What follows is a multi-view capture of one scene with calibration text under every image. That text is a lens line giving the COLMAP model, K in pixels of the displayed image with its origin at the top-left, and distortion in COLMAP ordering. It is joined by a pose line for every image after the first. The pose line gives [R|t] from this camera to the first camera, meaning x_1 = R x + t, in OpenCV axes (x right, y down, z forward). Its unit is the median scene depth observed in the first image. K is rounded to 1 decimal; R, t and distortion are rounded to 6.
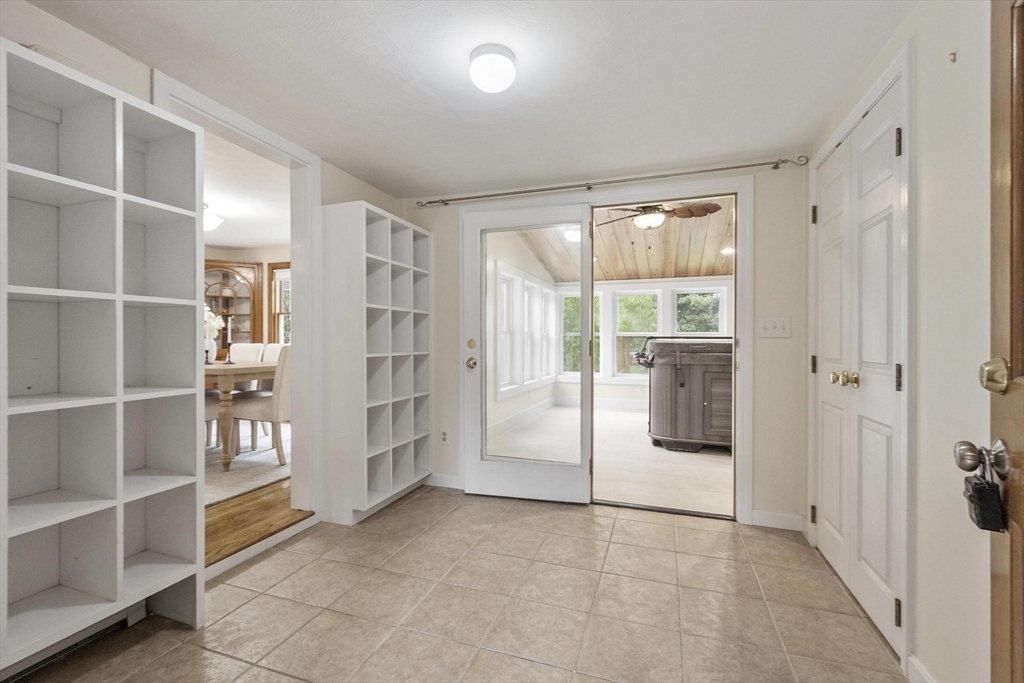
lens RADIAL K [[457.6, 0, 507.7], [0, 457.6, 334.3], [0, 0, 1]] dist [0.000458, 0.000086]
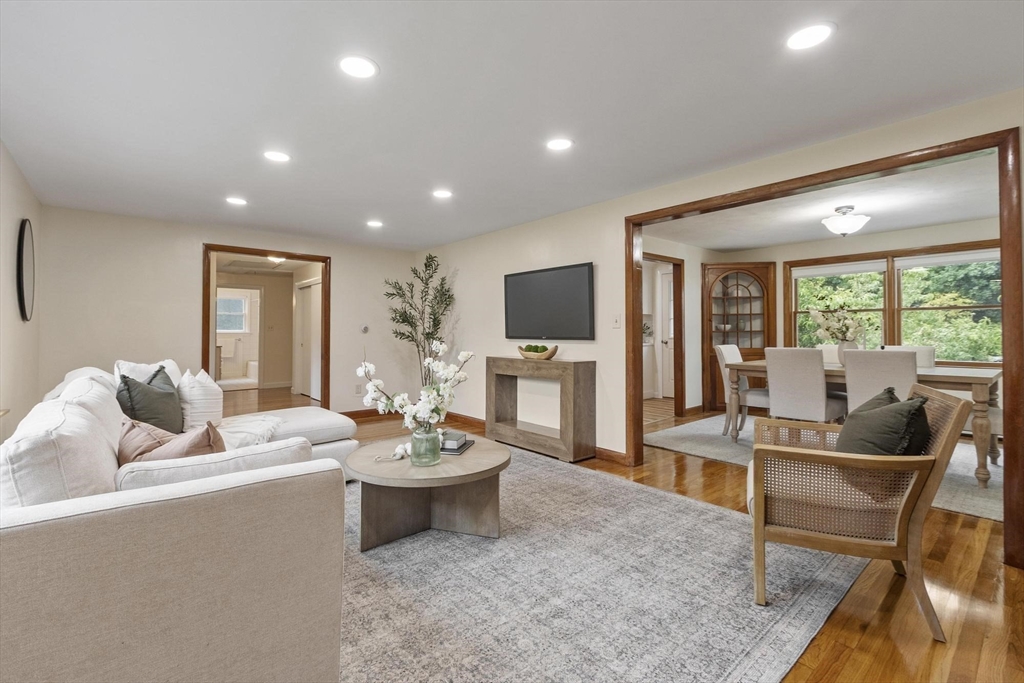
lens RADIAL K [[445.3, 0, 507.4], [0, 445.3, 324.7], [0, 0, 1]] dist [0.000493, 0.000035]
pose [[0.860564, -0.008603, -0.509270, -0.547559], [0.005428, 0.999955, -0.007719, -0.015060], [0.509314, 0.003878, 0.860572, -0.133309]]
